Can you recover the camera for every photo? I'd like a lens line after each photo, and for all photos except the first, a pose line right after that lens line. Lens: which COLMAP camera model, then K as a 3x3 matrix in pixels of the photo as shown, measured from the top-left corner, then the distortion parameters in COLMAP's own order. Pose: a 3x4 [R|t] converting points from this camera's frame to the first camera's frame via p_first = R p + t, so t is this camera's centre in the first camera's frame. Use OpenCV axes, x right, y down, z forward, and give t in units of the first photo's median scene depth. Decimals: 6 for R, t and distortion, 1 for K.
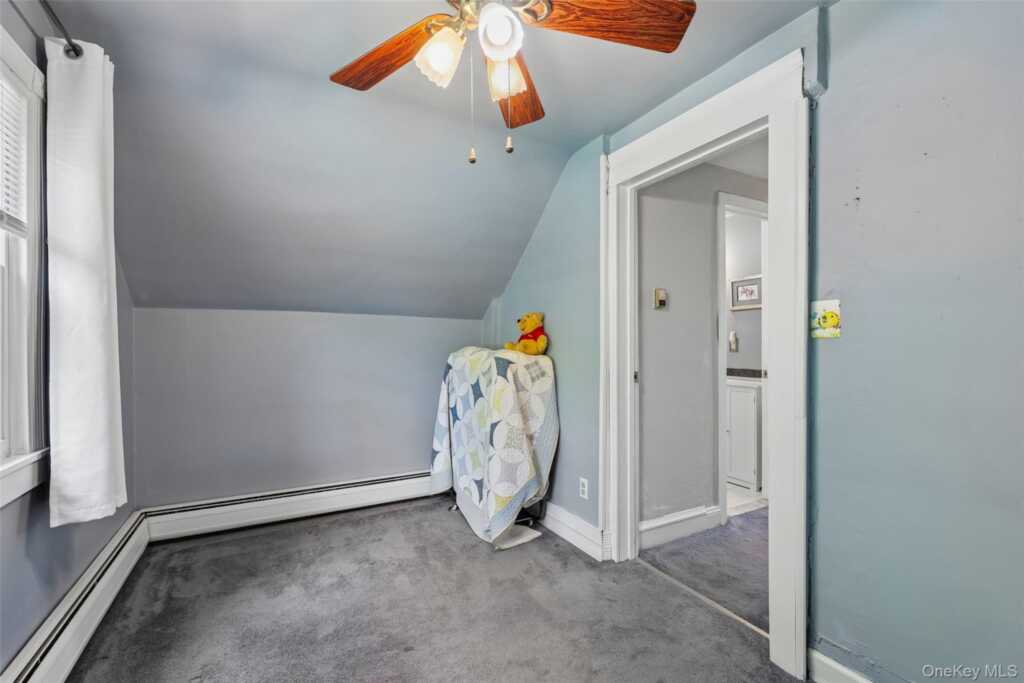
lens RADIAL K [[437.8, 0, 512.3], [0, 437.8, 343.6], [0, 0, 1]] dist [0.000463, 0.000106]
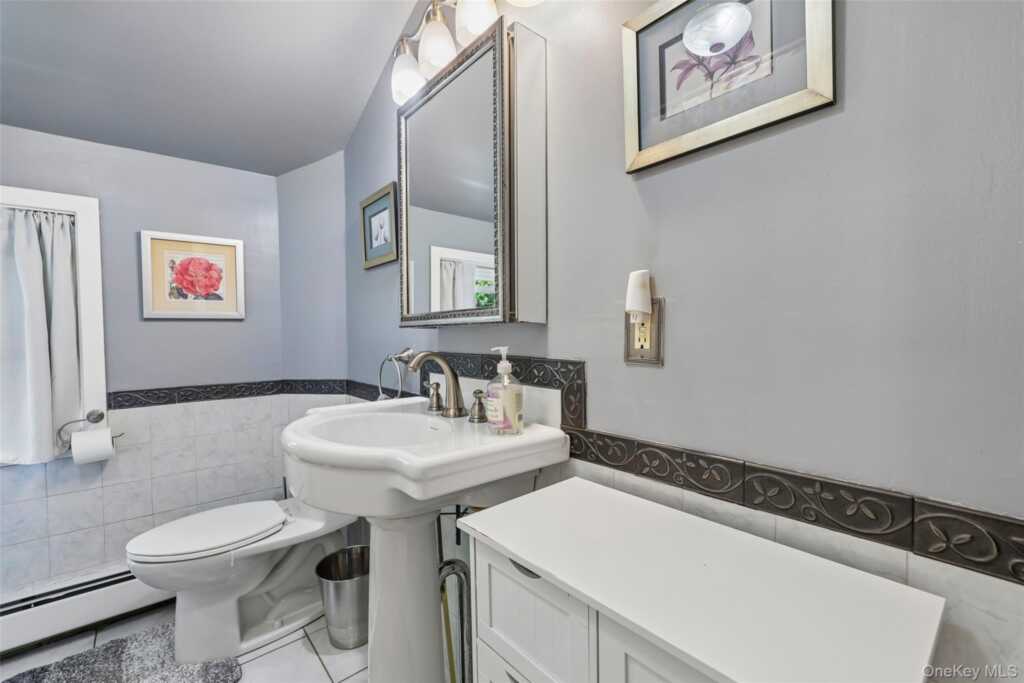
lens RADIAL K [[437.8, 0, 512.0], [0, 437.8, 341.0], [0, 0, 1]] dist [0.000463, 0.000106]
pose [[0.979780, -0.009719, 0.199840, 0.401644], [0.006192, 0.999814, 0.018263, 0.002877], [-0.199980, -0.016656, 0.979658, 0.806073]]
